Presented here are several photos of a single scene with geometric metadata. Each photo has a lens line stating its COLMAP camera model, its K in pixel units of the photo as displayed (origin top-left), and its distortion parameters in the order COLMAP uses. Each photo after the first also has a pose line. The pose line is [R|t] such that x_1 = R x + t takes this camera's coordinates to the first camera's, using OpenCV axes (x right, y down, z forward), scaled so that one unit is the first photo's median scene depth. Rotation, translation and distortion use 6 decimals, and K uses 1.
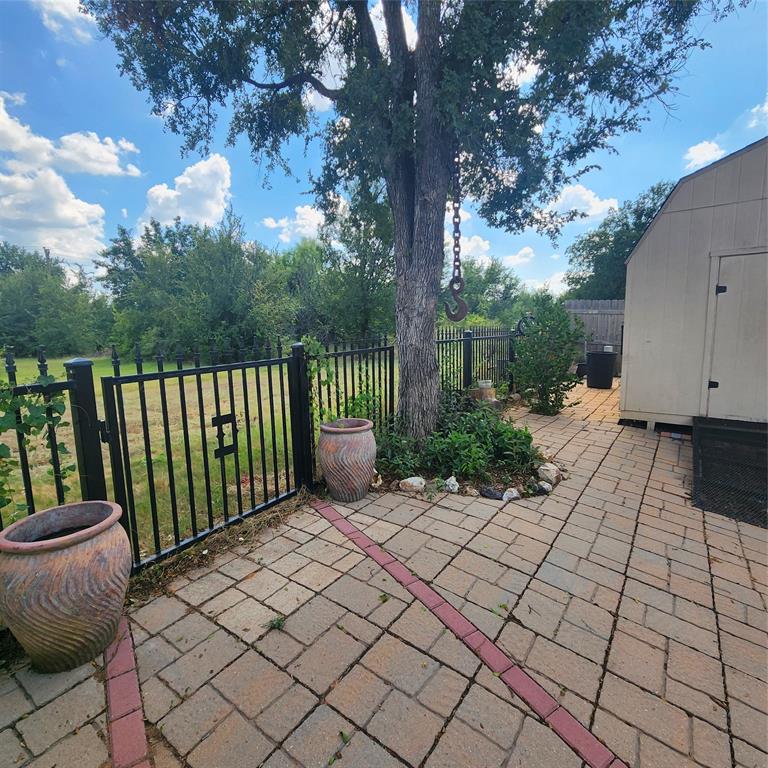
lens RADIAL K [[417.7, 0, 385.9], [0, 417.7, 379.9], [0, 0, 1]] dist [0.002568, 0.000298]
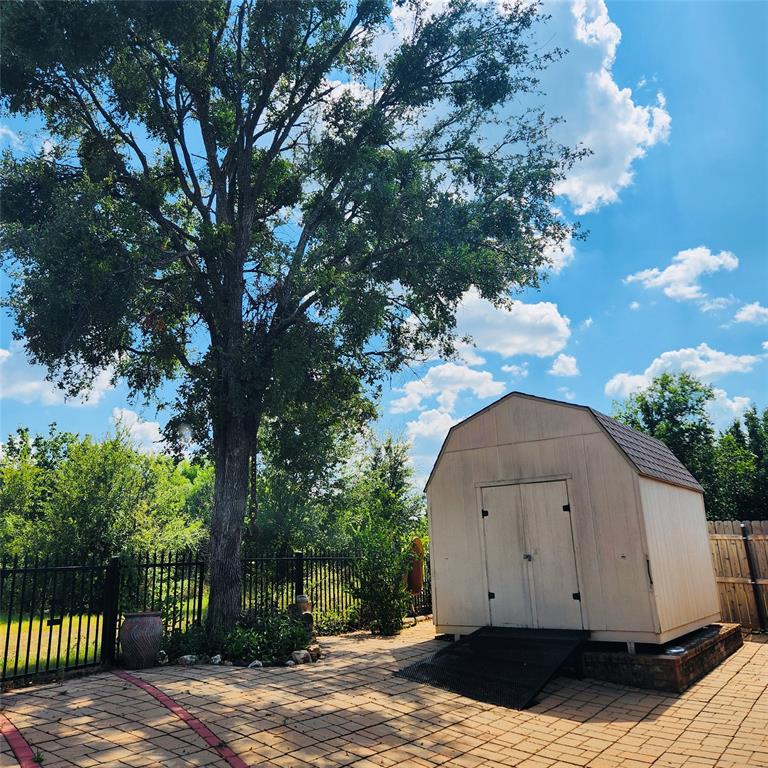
lens RADIAL K [[688.2, 0, 378.3], [0, 688.2, 388.2], [0, 0, 1]] dist [0.100291, -0.103937]
pose [[0.999920, -0.012543, -0.001895, 0.490775], [0.010955, 0.929159, -0.369519, 0.190826], [0.006396, 0.369469, 0.929221, -1.030733]]
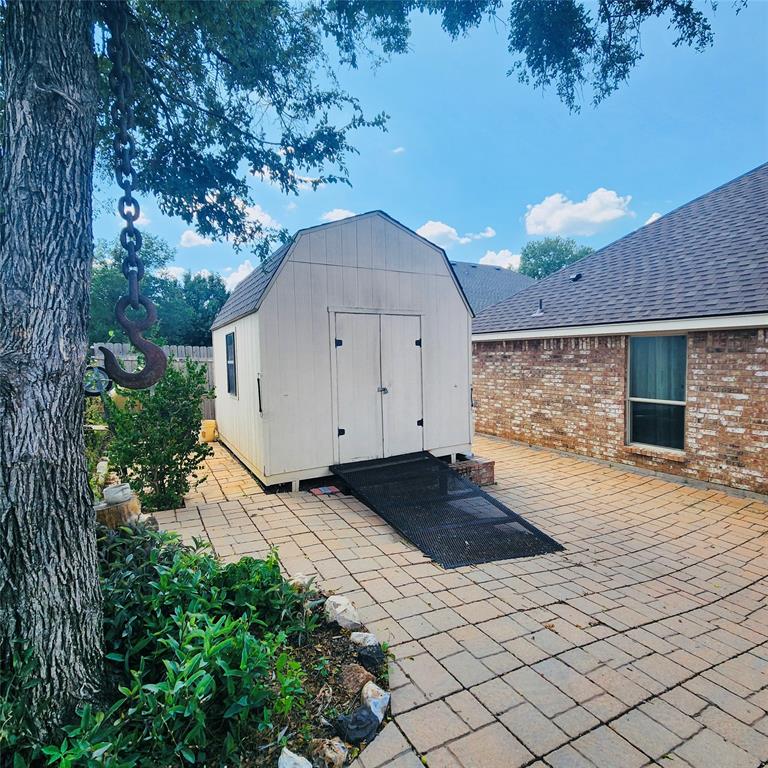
lens RADIAL K [[417.7, 0, 385.9], [0, 417.7, 379.9], [0, 0, 1]] dist [0.002568, 0.000298]
pose [[0.419215, -0.039190, 0.907041, -0.118253], [0.131869, 0.991101, -0.018125, -0.086626], [-0.898259, 0.127209, 0.420652, 0.452459]]
